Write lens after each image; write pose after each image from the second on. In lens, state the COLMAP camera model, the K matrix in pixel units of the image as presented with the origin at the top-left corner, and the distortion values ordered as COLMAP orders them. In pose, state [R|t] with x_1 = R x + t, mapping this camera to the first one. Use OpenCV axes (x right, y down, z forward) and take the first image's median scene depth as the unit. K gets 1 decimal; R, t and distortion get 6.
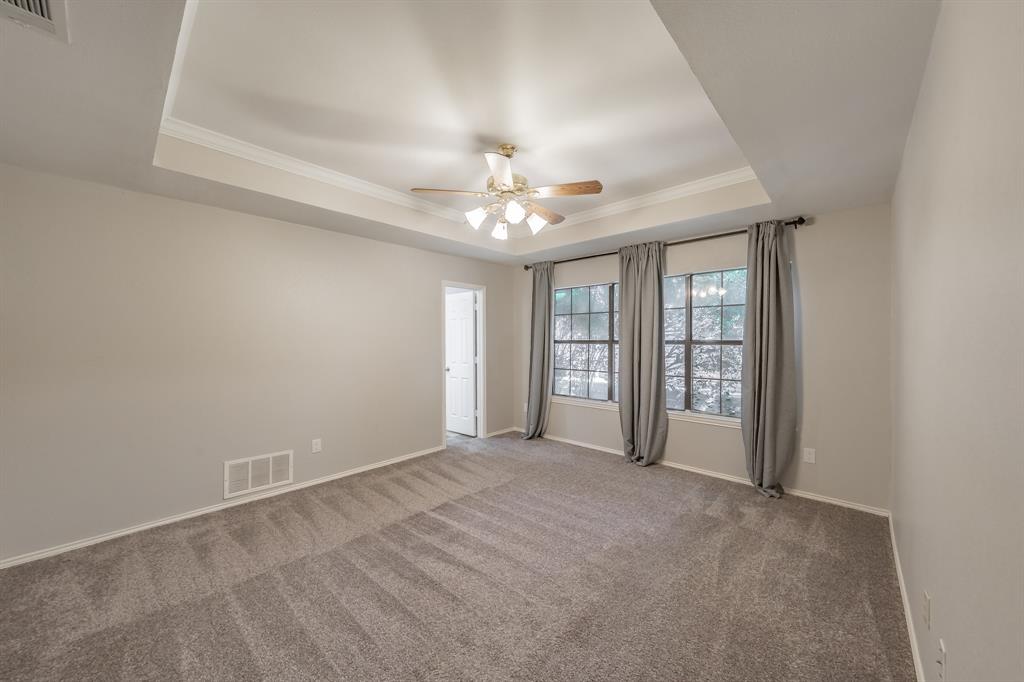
lens RADIAL K [[373.1, 0, 514.0], [0, 373.1, 340.2], [0, 0, 1]] dist [-0.000027, -0.000022]
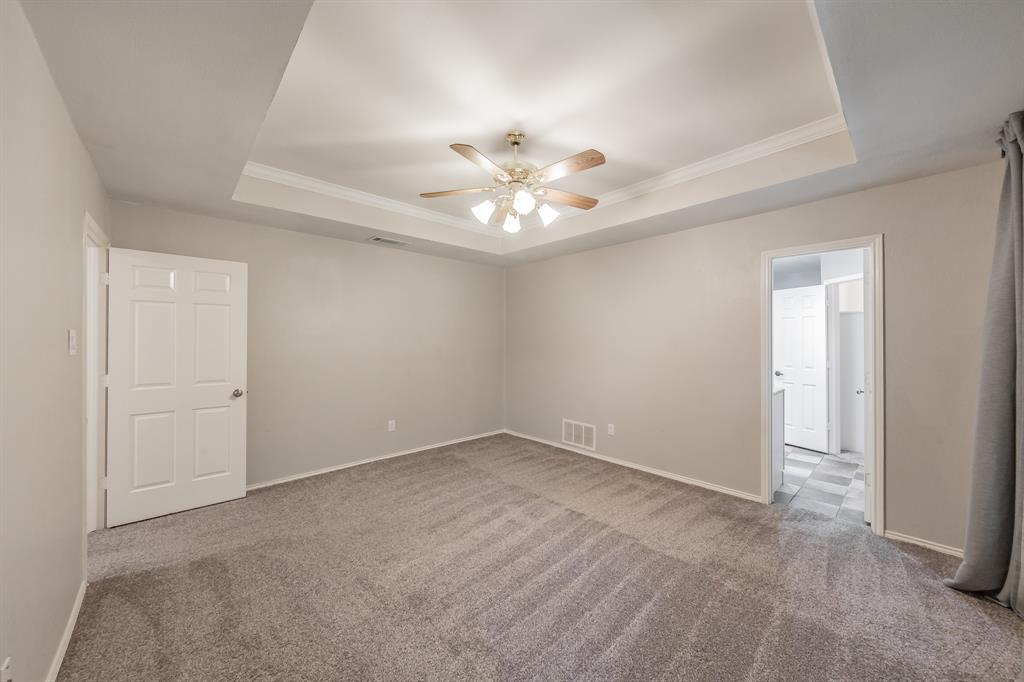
lens RADIAL K [[363.9, 0, 513.3], [0, 363.9, 335.3], [0, 0, 1]] dist [0.000584, 0.000081]
pose [[-0.072657, -0.015668, -0.997234, 0.715642], [-0.006389, 0.999863, -0.015243, 0.005110], [0.997337, 0.005263, -0.072747, 0.855183]]
